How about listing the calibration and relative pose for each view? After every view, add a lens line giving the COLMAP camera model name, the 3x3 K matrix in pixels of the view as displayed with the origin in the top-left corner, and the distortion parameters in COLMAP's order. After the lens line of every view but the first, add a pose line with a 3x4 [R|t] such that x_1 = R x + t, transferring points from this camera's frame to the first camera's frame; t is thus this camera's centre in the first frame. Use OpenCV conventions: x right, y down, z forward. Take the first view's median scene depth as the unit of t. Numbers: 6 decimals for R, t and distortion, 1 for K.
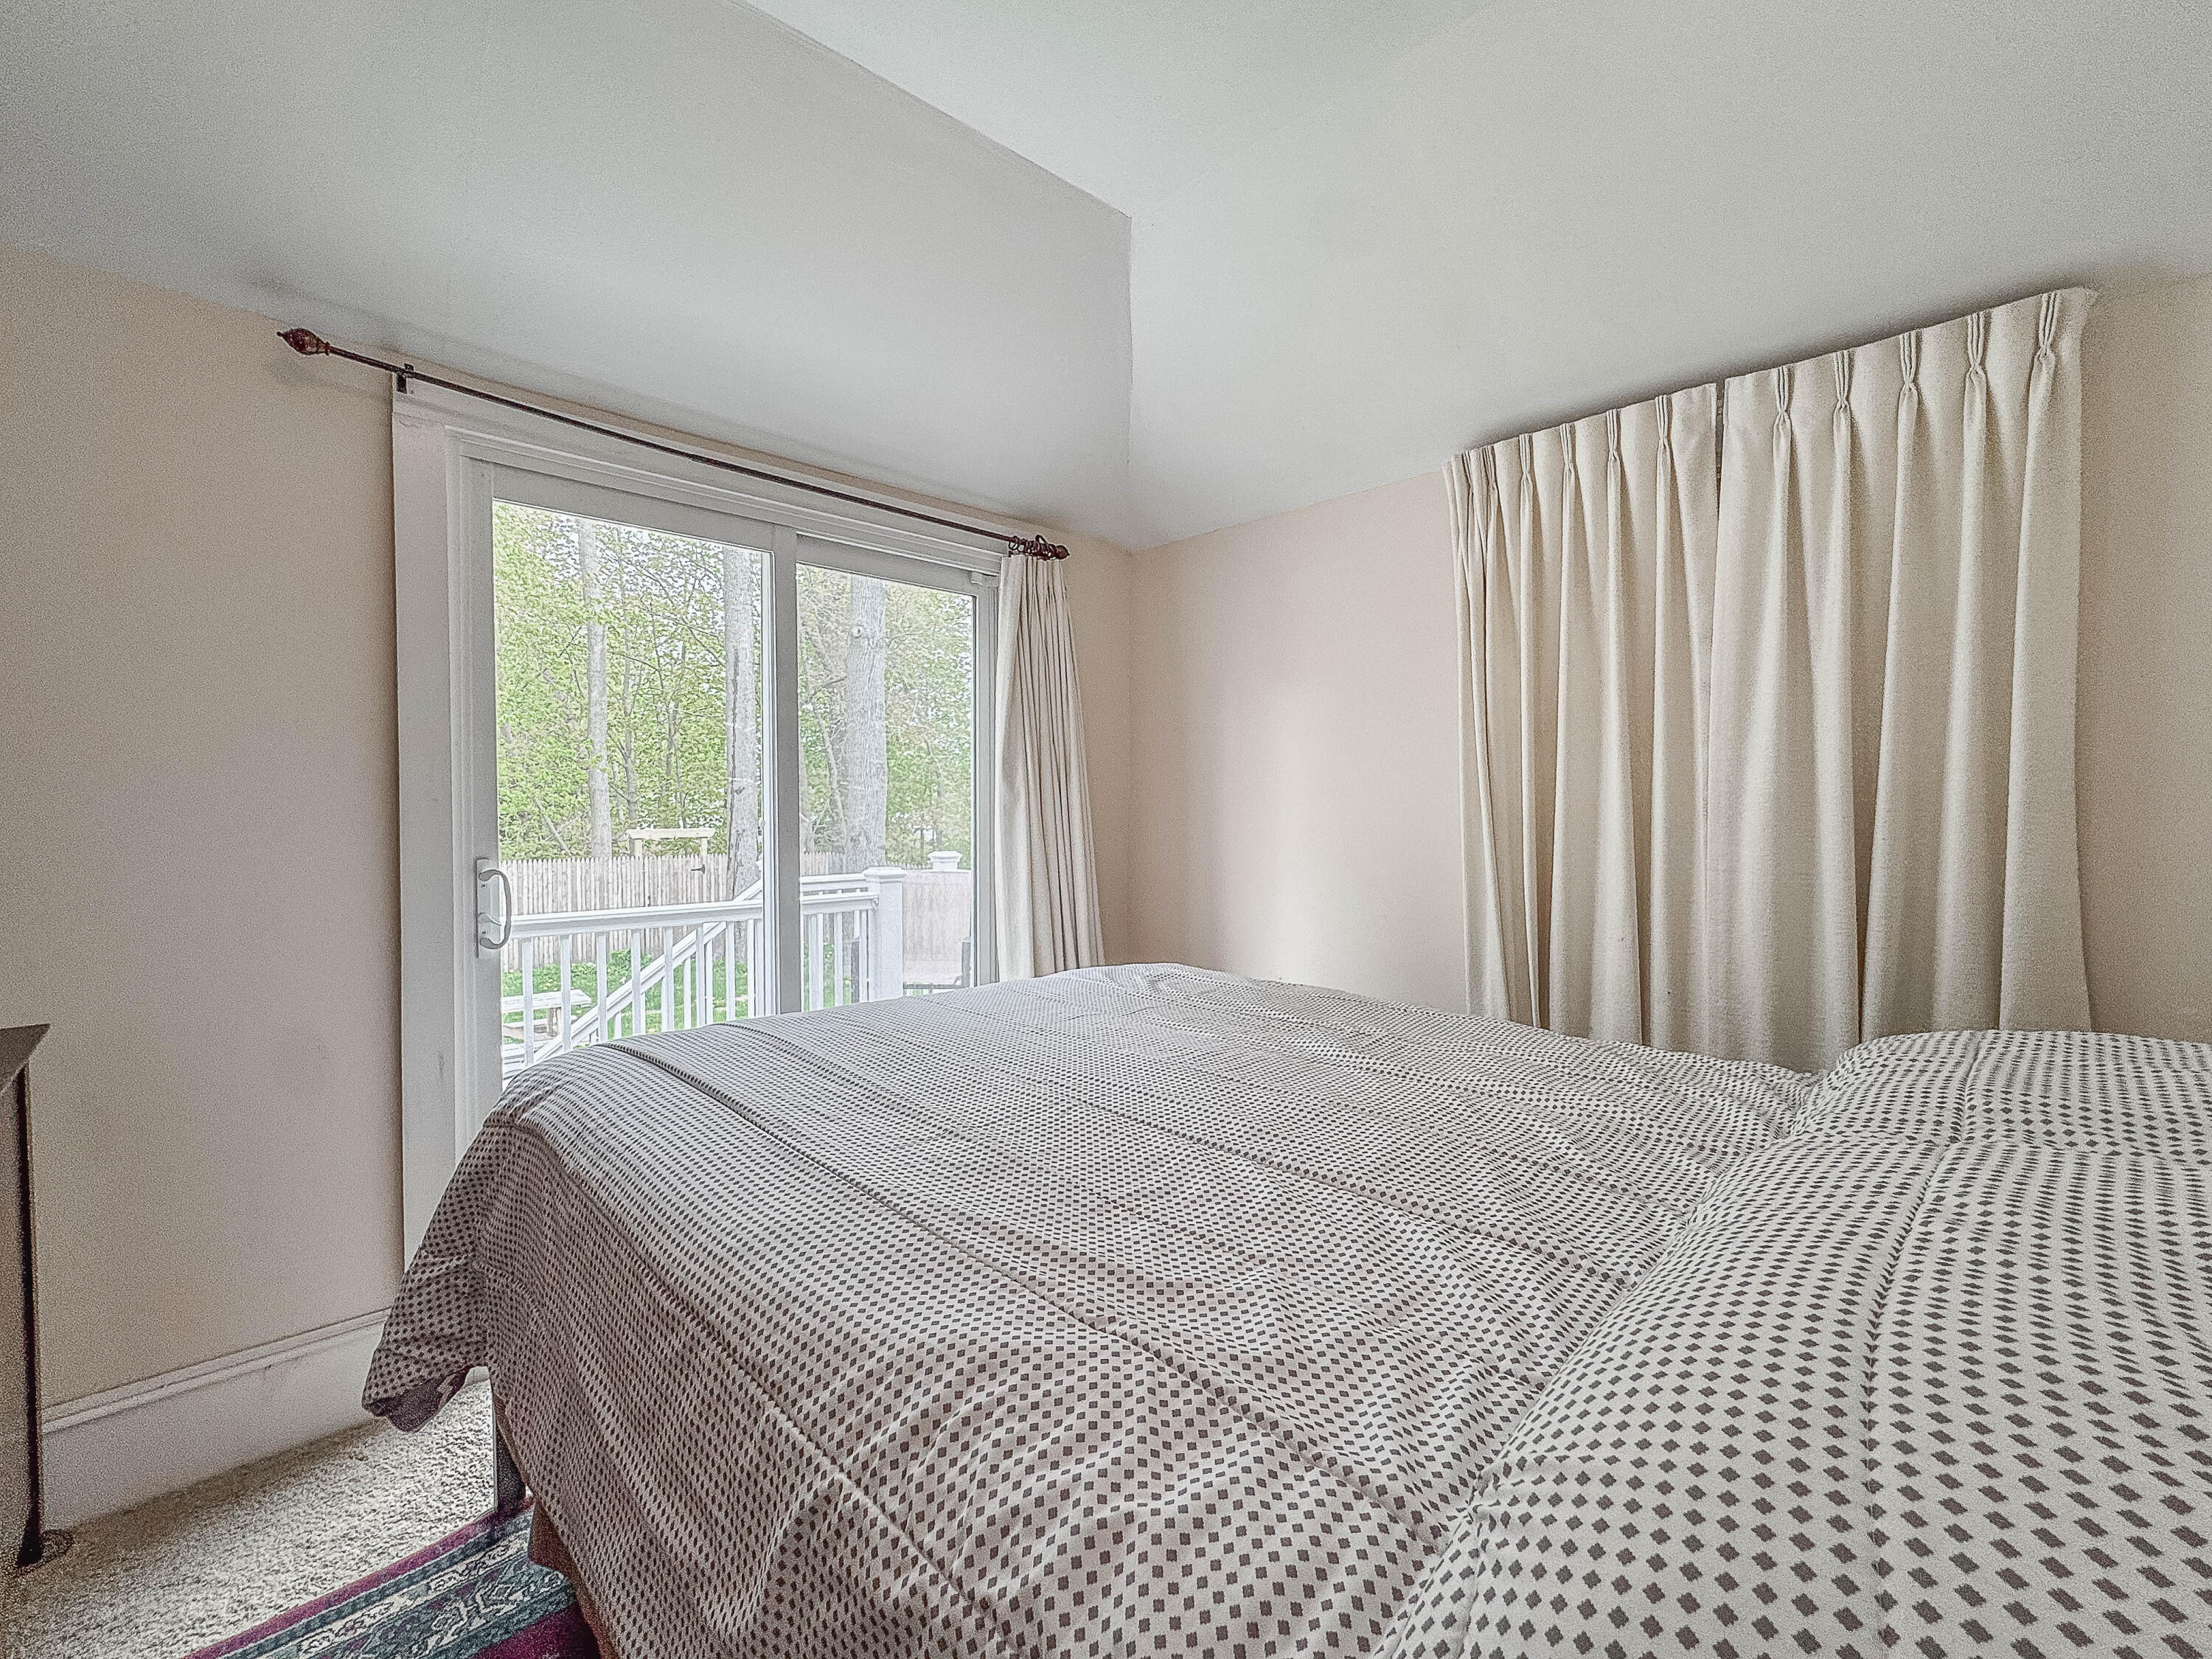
lens RADIAL K [[902.1, 0, 1073.7], [0, 902.1, 822.9], [0, 0, 1]] dist [0.010549, -0.007474]
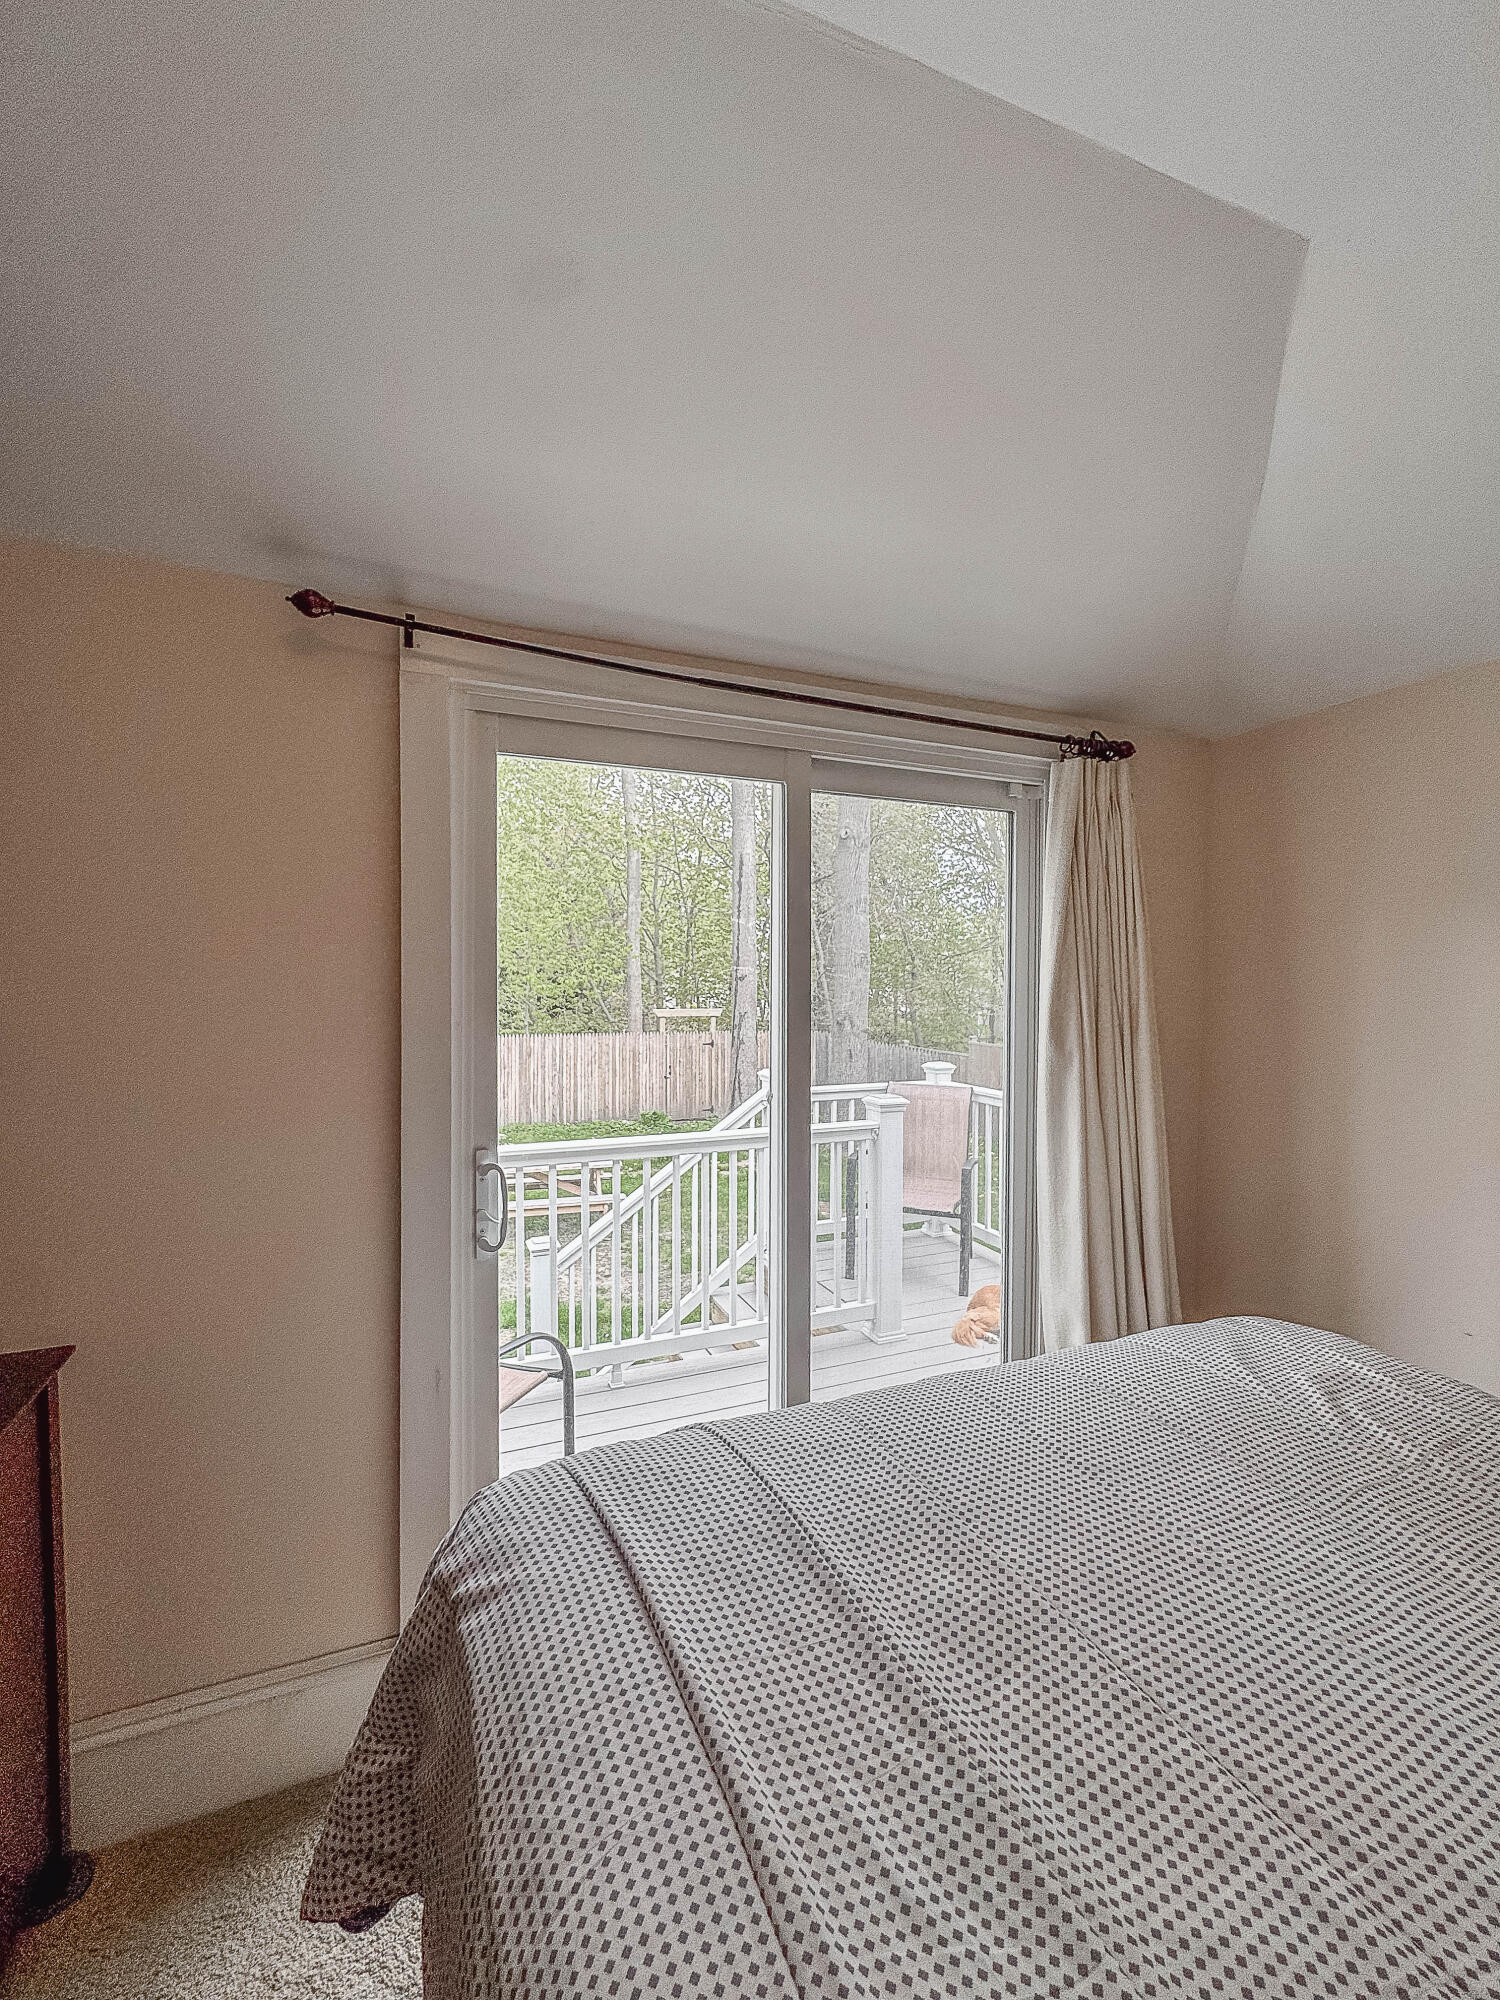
lens RADIAL K [[802.8, 0, 750.0], [0, 802.8, 1000.0], [0, 0, 1]] dist [-0.011762, 0.000390]
pose [[0.941498, 0.013563, -0.336746, -0.096358], [-0.011451, 0.999900, 0.008254, -0.090301], [0.336824, -0.003915, 0.941559, 0.247593]]
